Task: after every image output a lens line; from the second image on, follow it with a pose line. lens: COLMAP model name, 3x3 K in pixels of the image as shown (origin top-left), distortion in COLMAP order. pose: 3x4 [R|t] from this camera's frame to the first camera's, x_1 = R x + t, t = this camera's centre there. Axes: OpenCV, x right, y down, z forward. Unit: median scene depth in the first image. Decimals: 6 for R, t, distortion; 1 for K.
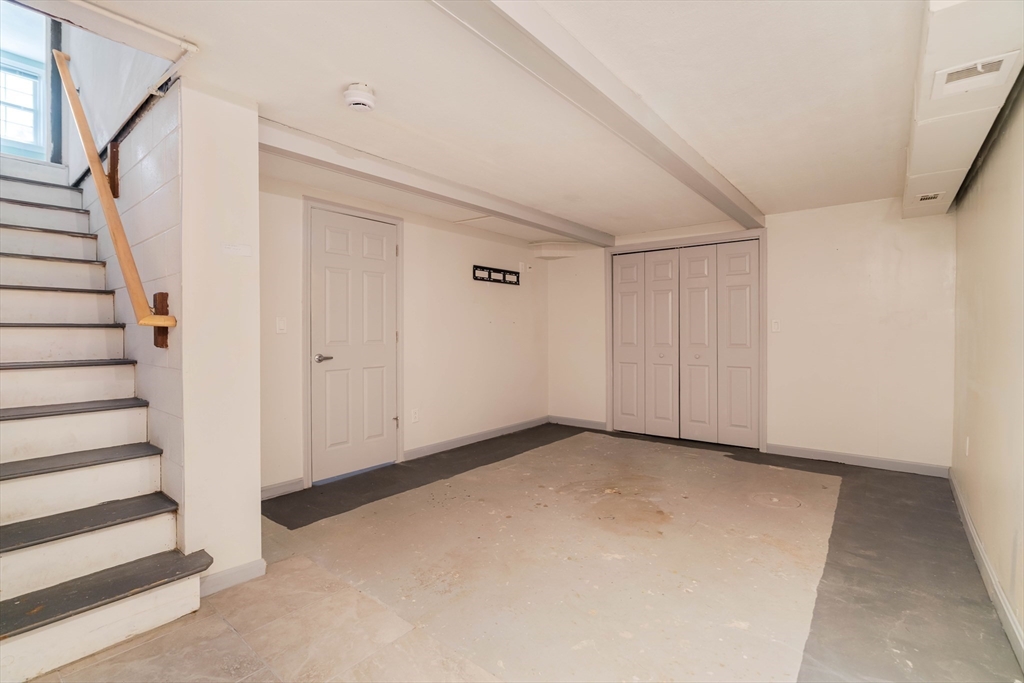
lens RADIAL K [[470.3, 0, 512.0], [0, 470.3, 337.8], [0, 0, 1]] dist [-0.008606, 0.000434]
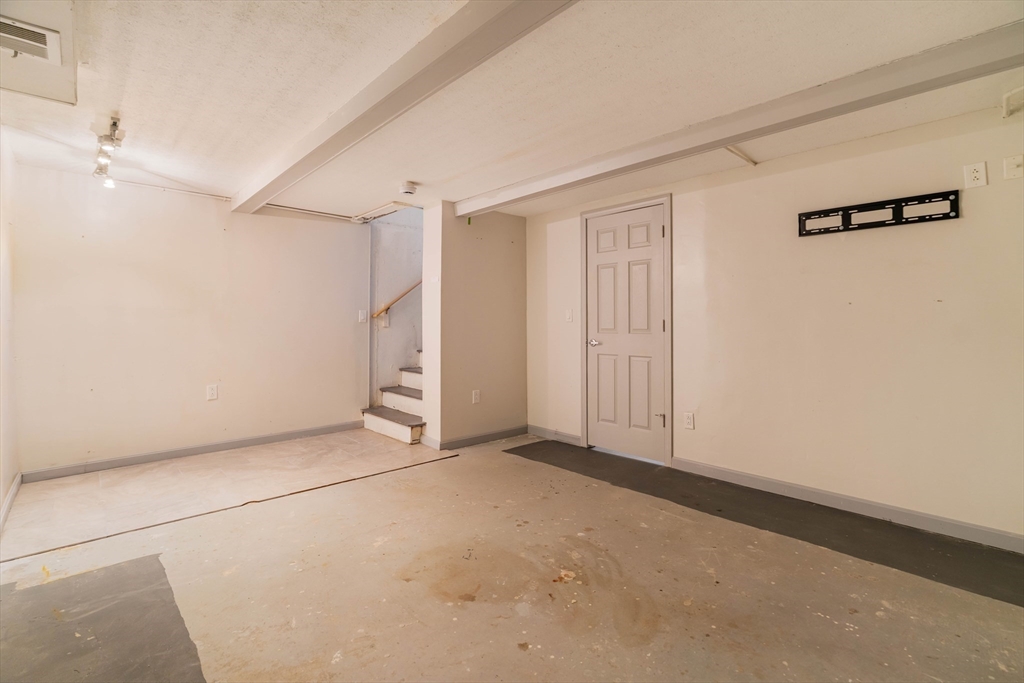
lens RADIAL K [[470.3, 0, 510.1], [0, 470.3, 320.3], [0, 0, 1]] dist [-0.008606, 0.000434]
pose [[-0.152365, -0.002881, -0.988320, 0.826453], [-0.013217, 0.999912, -0.000877, -0.010427], [0.988236, 0.012929, -0.152390, 1.002228]]
